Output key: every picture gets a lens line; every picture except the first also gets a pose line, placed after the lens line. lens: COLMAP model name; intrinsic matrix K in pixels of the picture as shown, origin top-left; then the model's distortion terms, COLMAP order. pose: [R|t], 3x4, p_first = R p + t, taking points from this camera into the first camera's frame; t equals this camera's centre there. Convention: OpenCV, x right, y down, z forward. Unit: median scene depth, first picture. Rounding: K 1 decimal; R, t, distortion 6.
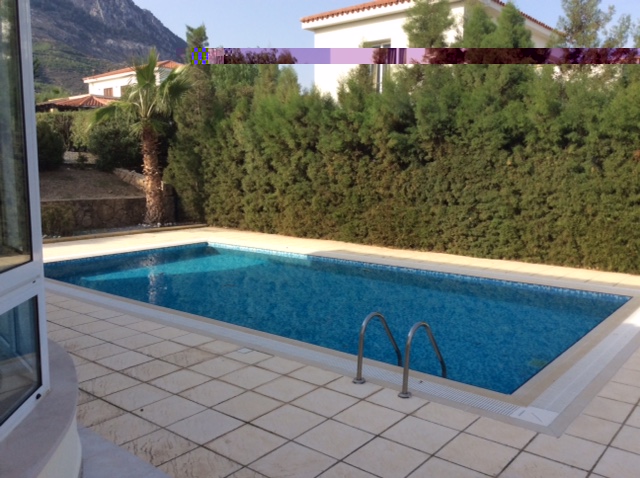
lens RADIAL K [[581.8, 0, 320.0], [0, 581.8, 239.0], [0, 0, 1]] dist [0.126759, -0.238983]
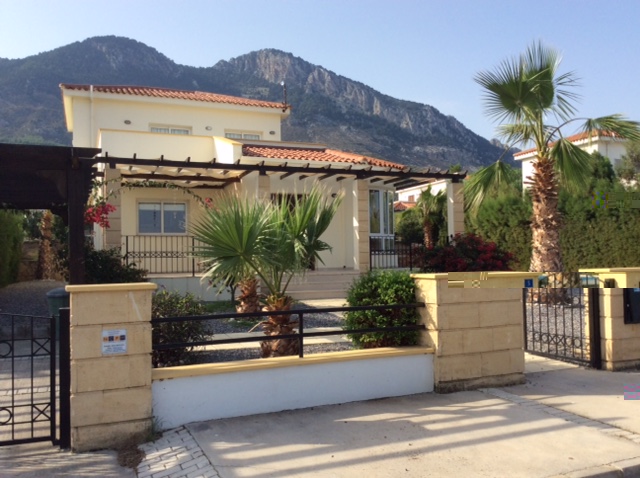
lens RADIAL K [[581.8, 0, 320.0], [0, 581.8, 239.0], [0, 0, 1]] dist [0.126759, -0.238983]
pose [[0.877527, -0.033541, -0.478353, 0.256113], [-0.042119, 0.988304, -0.146563, 0.138274], [0.477675, 0.148760, 0.865851, -0.667963]]
